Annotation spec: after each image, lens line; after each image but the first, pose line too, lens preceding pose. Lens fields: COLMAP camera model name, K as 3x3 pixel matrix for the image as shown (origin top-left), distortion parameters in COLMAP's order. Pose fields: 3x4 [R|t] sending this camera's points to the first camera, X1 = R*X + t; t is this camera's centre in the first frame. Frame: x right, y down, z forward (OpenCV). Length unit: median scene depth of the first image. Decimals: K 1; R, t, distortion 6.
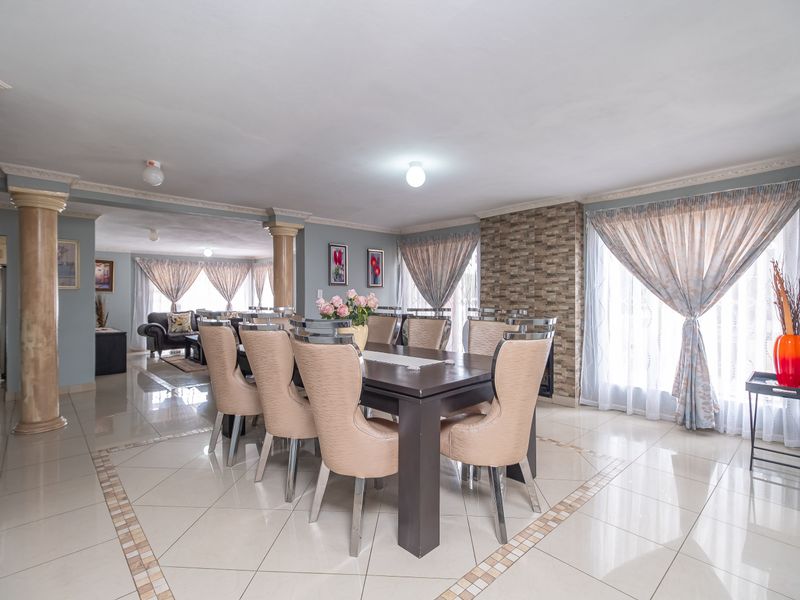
lens RADIAL K [[381.9, 0, 401.0], [0, 381.9, 299.3], [0, 0, 1]] dist [-0.005053, -0.000138]
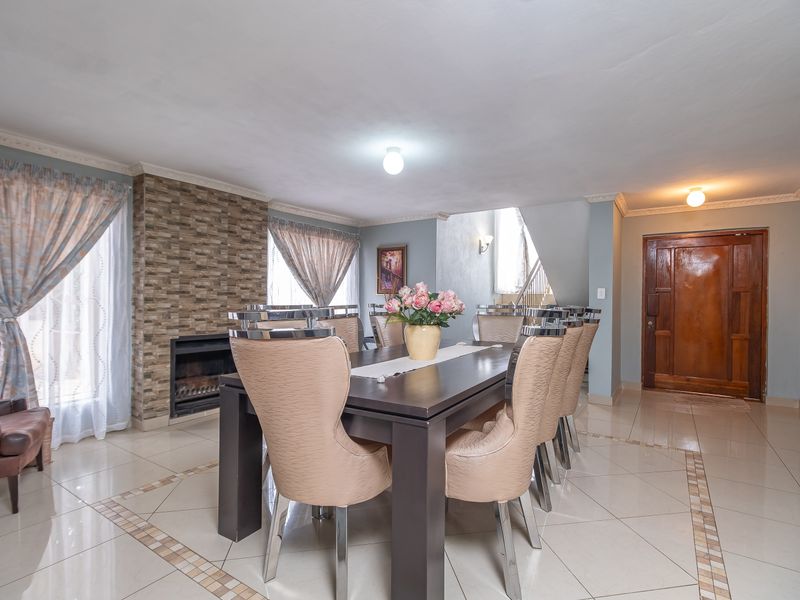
lens RADIAL K [[381.9, 0, 407.7], [0, 381.9, 302.0], [0, 0, 1]] dist [-0.005053, -0.000138]
pose [[-0.200864, -0.006562, 0.979597, -0.615695], [-0.000689, 0.999978, 0.006558, 0.008093], [-0.979619, 0.000642, -0.200865, 0.798054]]
